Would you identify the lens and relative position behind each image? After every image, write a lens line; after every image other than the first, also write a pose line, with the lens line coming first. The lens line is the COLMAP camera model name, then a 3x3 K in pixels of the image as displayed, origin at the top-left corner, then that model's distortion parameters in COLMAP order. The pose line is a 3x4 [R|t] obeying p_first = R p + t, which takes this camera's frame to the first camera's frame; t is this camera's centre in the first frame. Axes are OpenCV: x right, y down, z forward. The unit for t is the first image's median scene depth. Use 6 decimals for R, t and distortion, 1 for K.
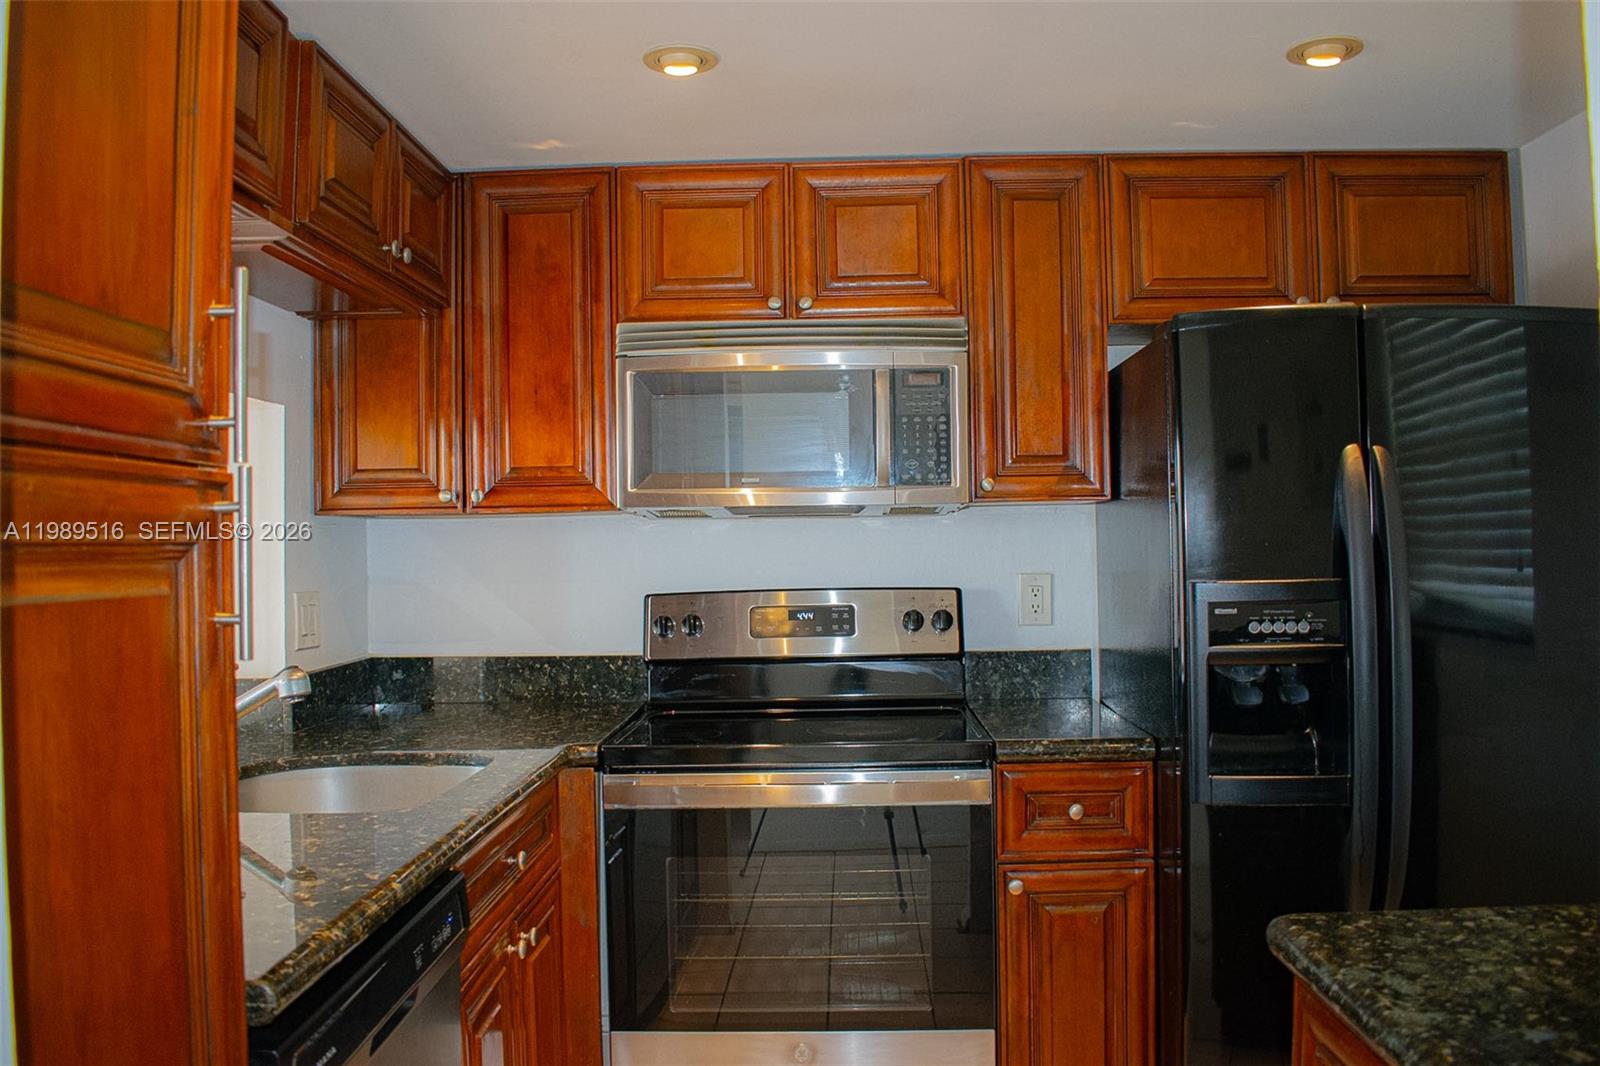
lens RADIAL K [[1230.3, 0, 777.2], [0, 1230.3, 532.7], [0, 0, 1]] dist [-0.082354, 0.003794]
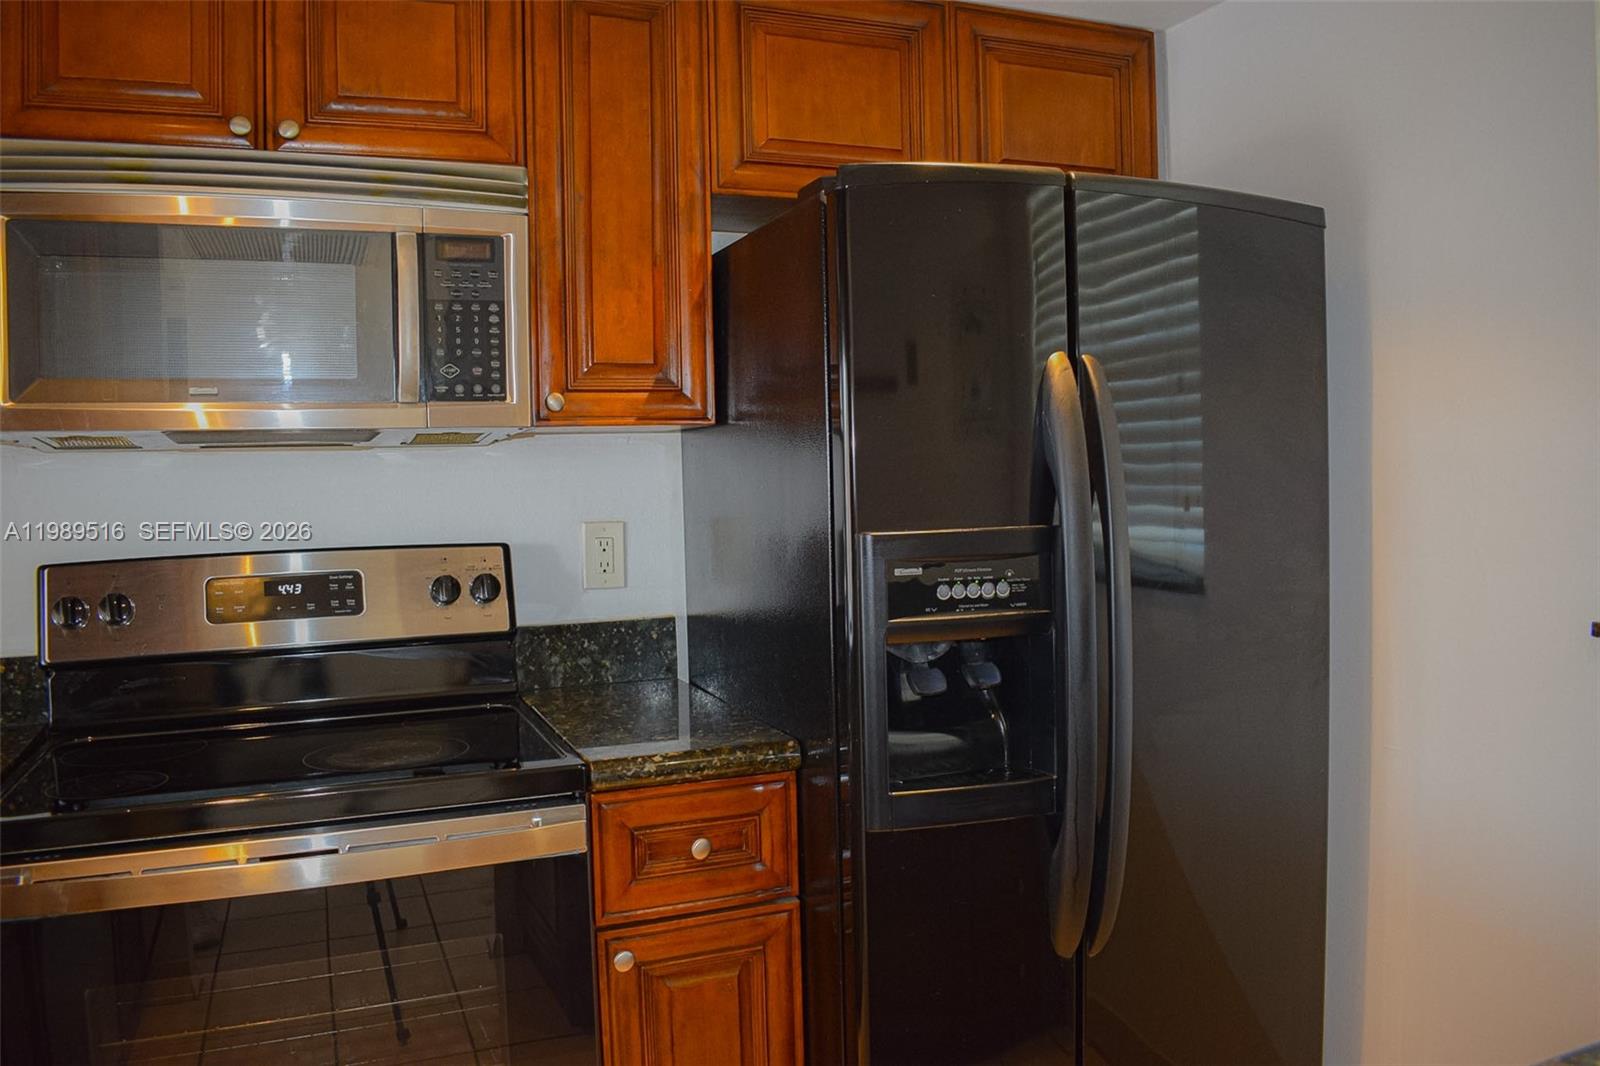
lens RADIAL K [[1230.3, 0, 777.2], [0, 1230.3, 532.7], [0, 0, 1]] dist [-0.082354, 0.003794]
pose [[0.910231, -0.023521, 0.413433, -0.011100], [0.003915, 0.998830, 0.048205, 0.003555], [-0.414083, -0.042259, 0.909258, 0.284909]]
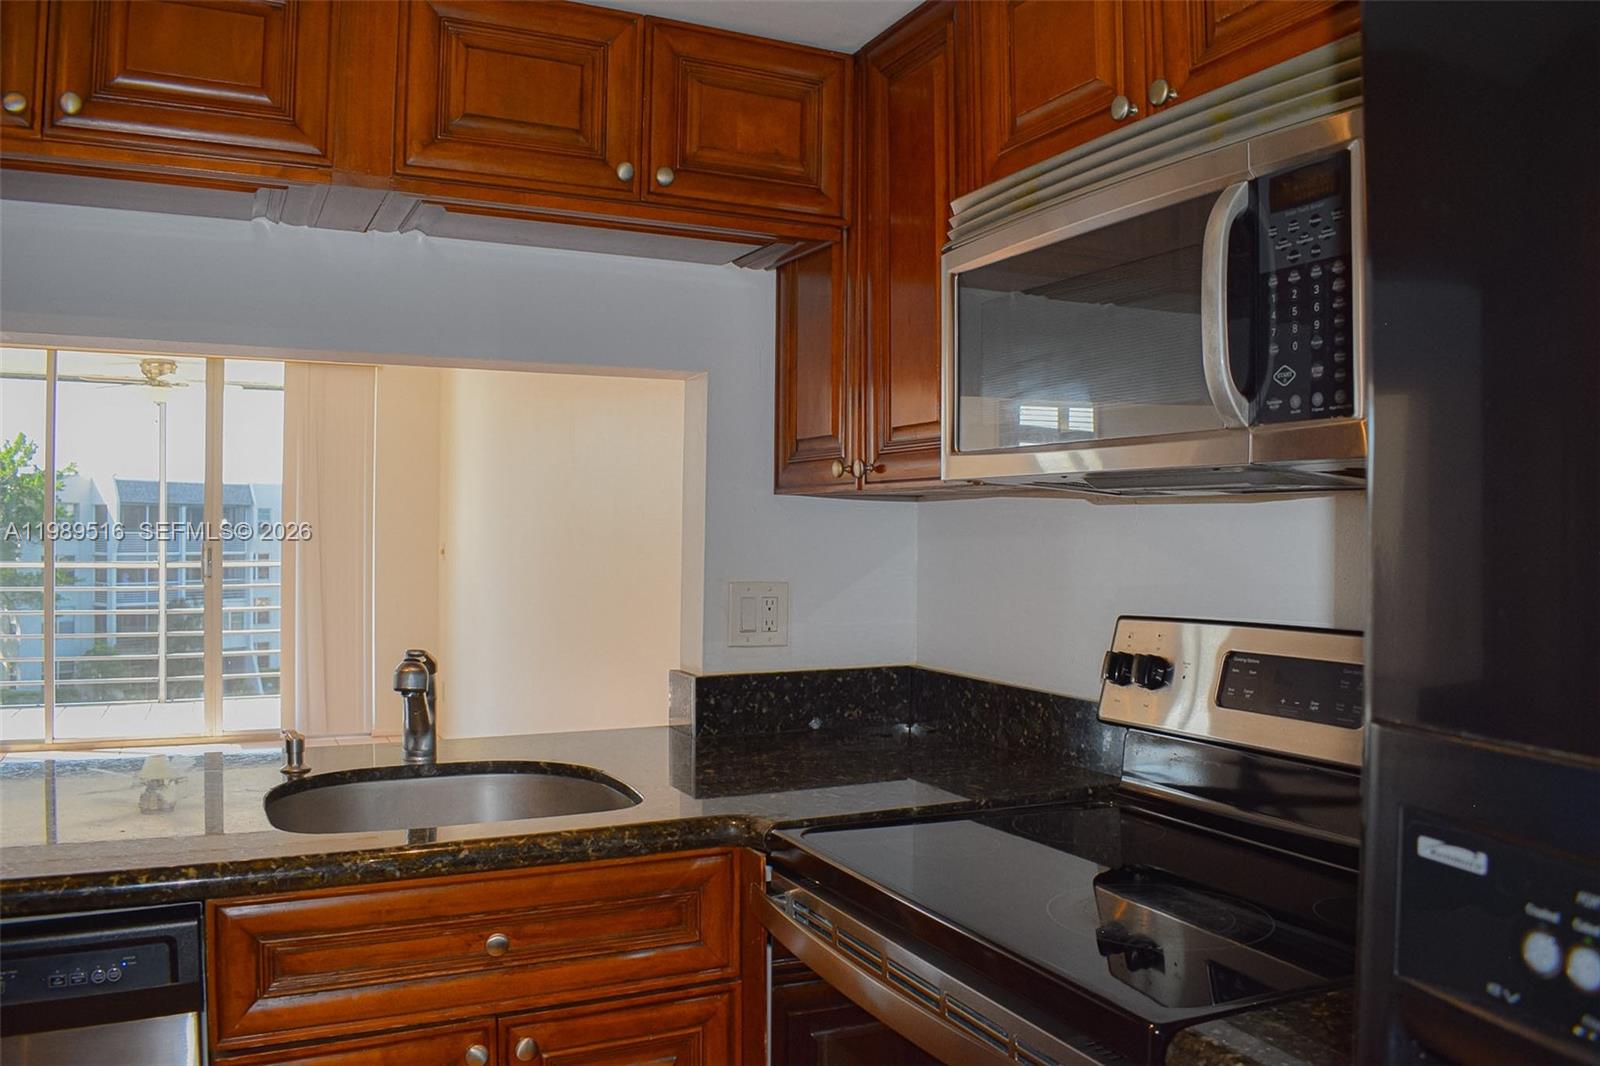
lens RADIAL K [[1230.3, 0, 777.2], [0, 1230.3, 532.7], [0, 0, 1]] dist [-0.082354, 0.003794]
pose [[0.466346, 0.019936, -0.884378, 0.423729], [-0.006155, 0.999795, 0.019292, -0.004666], [0.884581, -0.003554, 0.466373, 0.620323]]
